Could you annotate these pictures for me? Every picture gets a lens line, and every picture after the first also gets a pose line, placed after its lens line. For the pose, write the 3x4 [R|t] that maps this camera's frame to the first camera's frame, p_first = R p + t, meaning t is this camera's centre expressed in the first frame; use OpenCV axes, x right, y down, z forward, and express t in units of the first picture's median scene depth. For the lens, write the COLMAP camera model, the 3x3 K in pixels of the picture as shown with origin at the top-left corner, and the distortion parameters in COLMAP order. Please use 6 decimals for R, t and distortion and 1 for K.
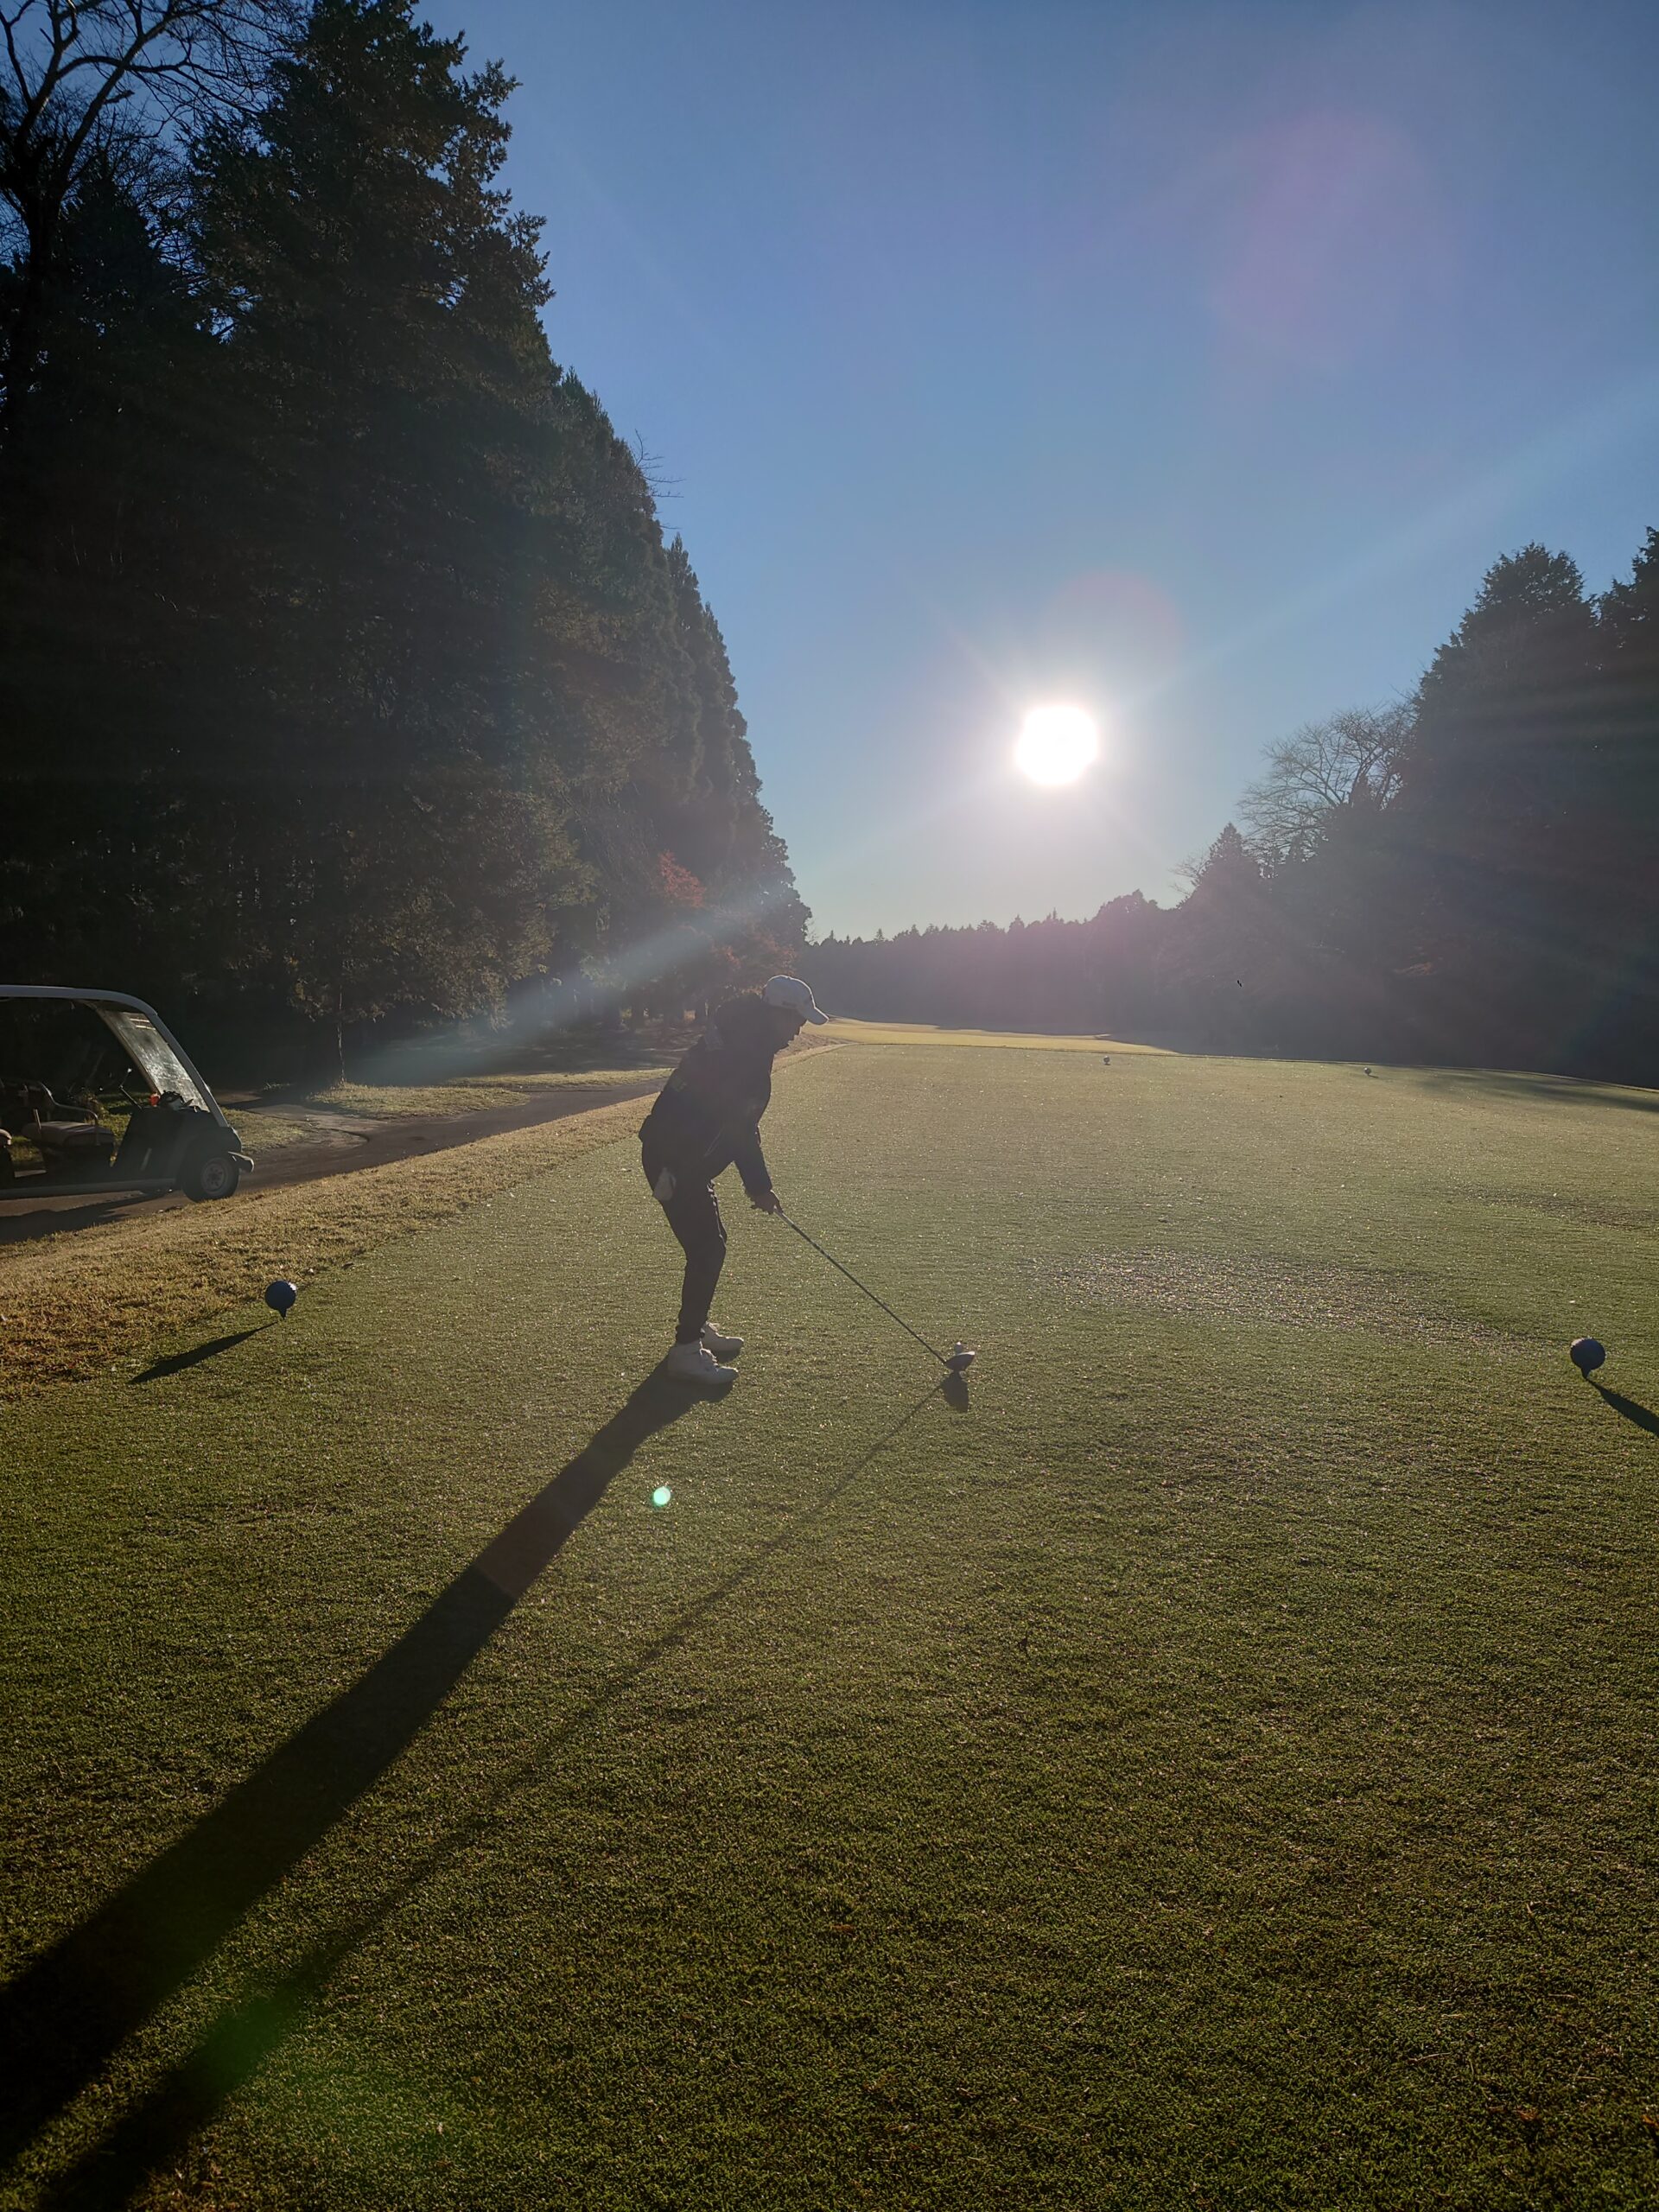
lens RADIAL K [[907.6, 0, 831.6], [0, 907.6, 1070.3], [0, 0, 1]] dist [0.026106, -0.006798]
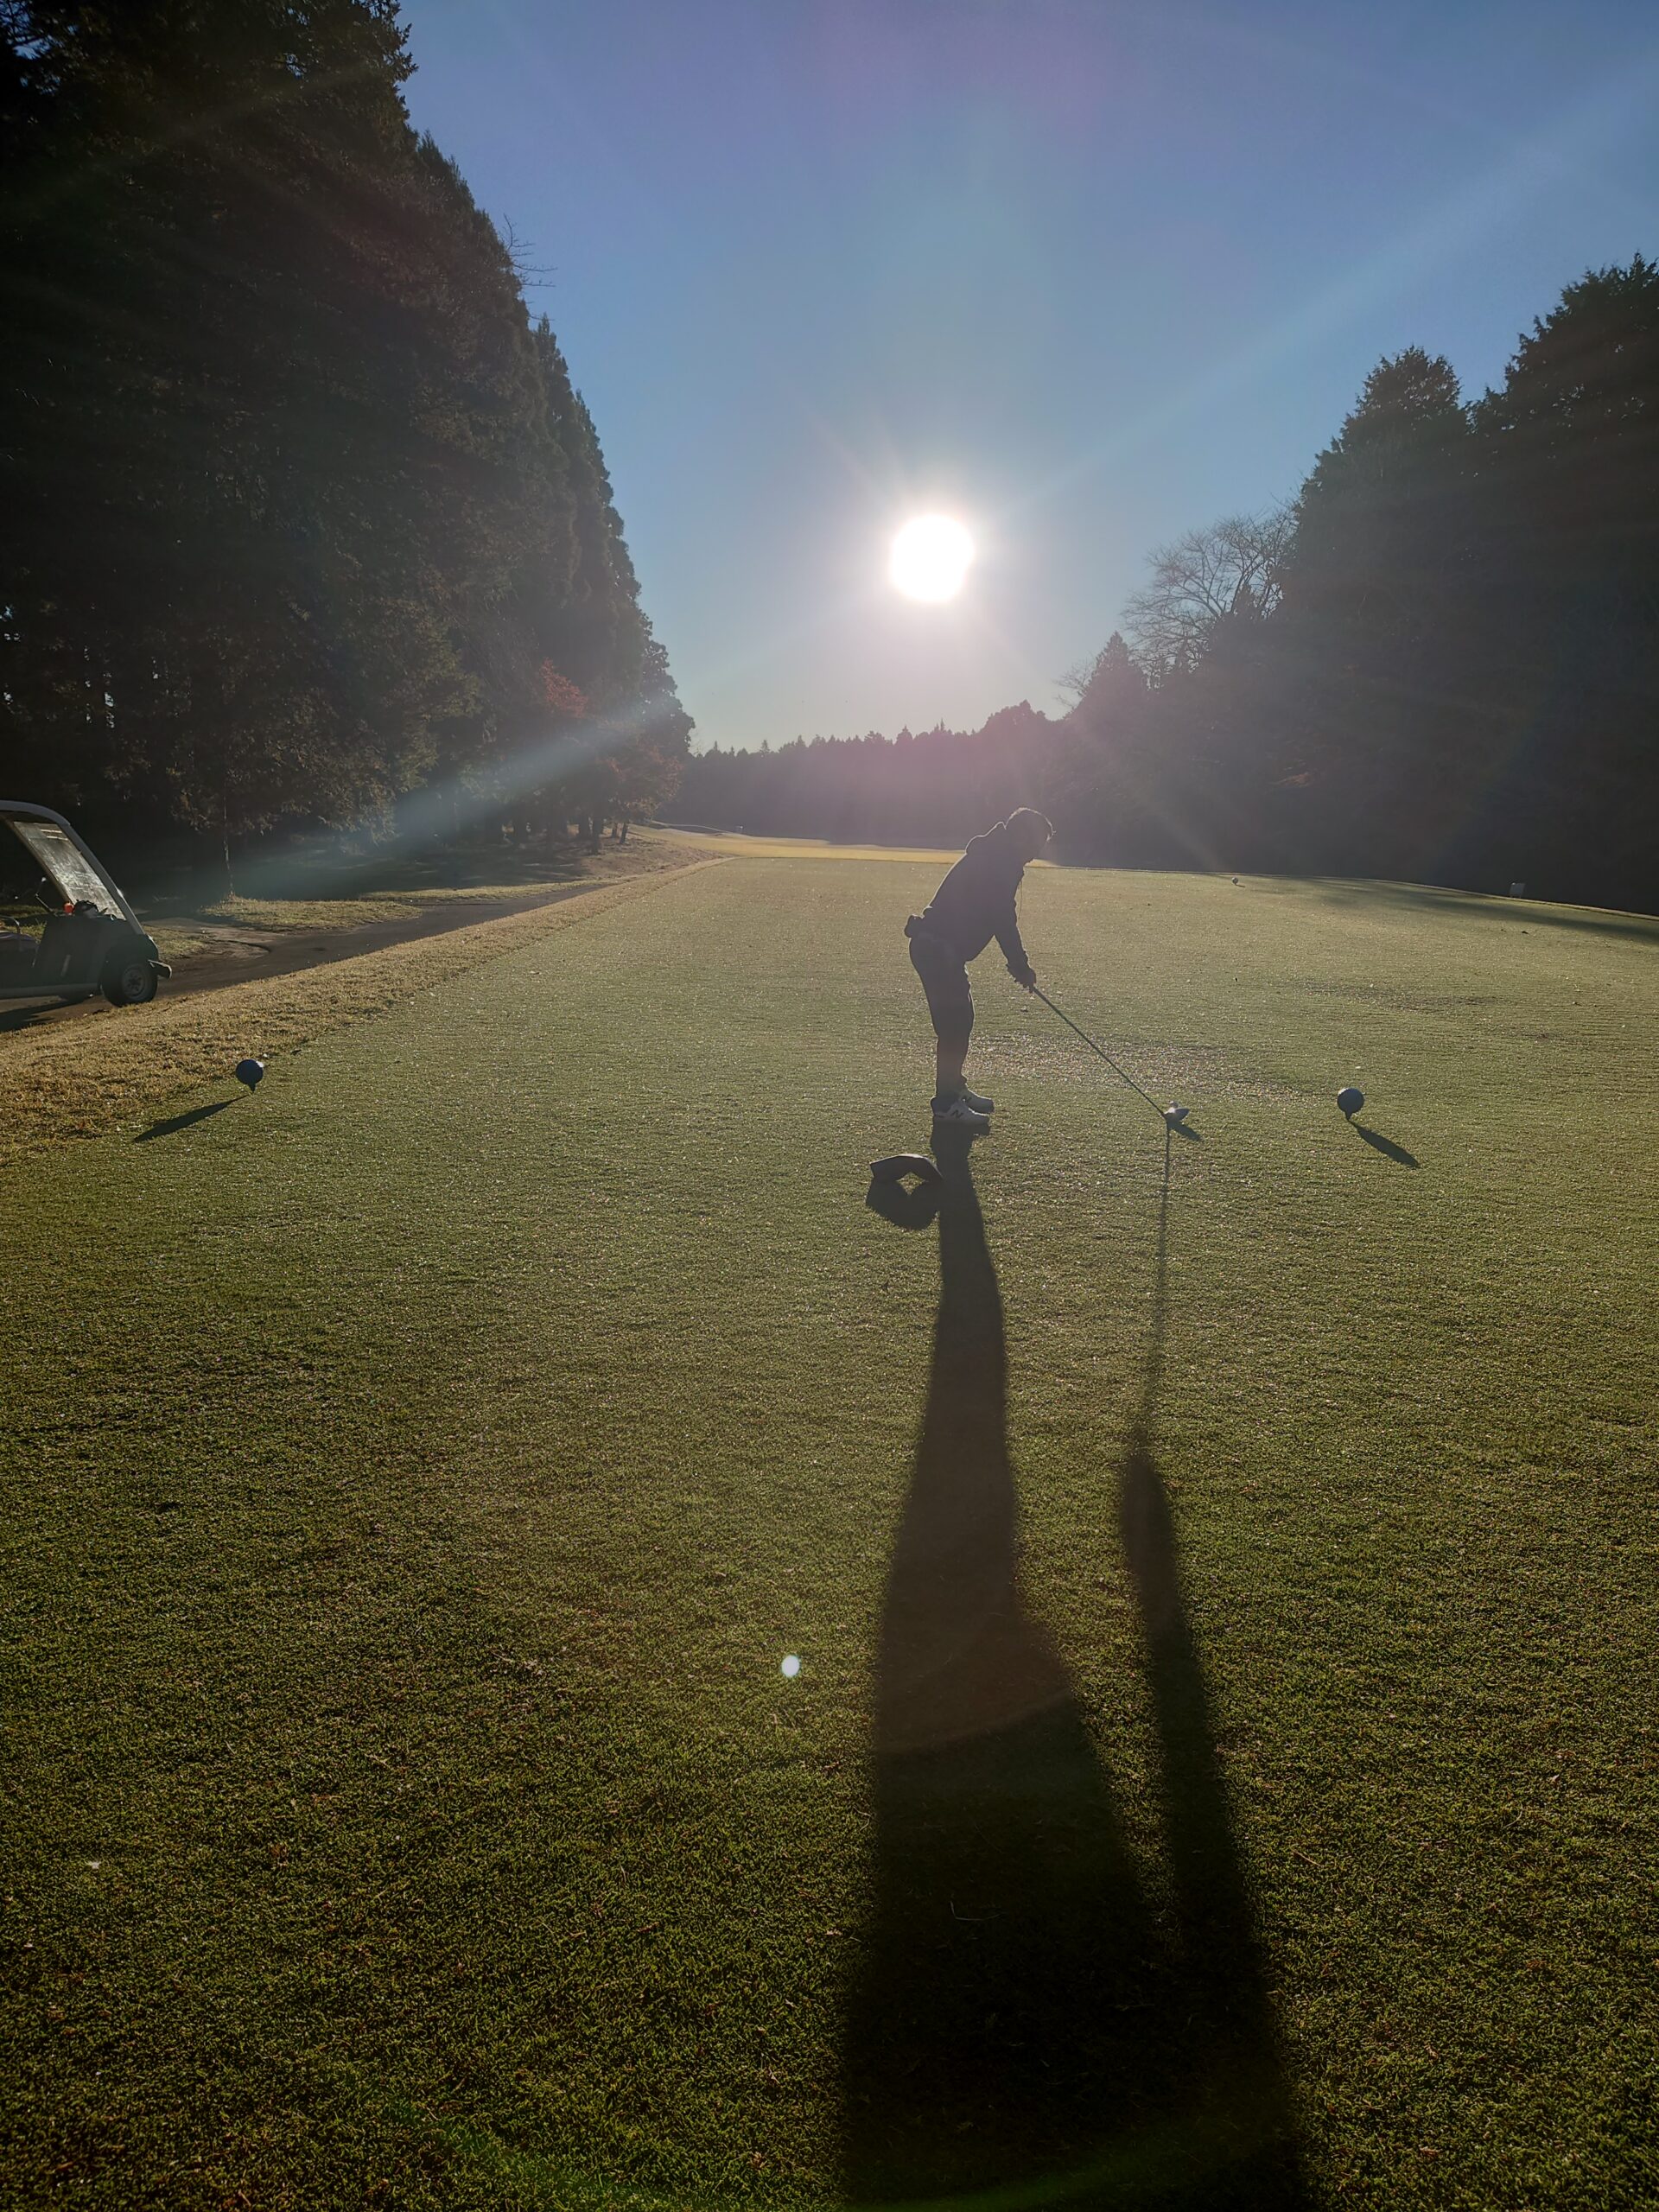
lens RADIAL K [[1699.6, 0, 829.5], [0, 1699.6, 1106.0], [0, 0, 1]] dist [0.081432, -0.091025]
pose [[0.994660, -0.019734, 0.101305, -0.077735], [0.011633, 0.996732, 0.079943, 0.098097], [-0.102551, -0.078337, 0.991638, -0.928810]]
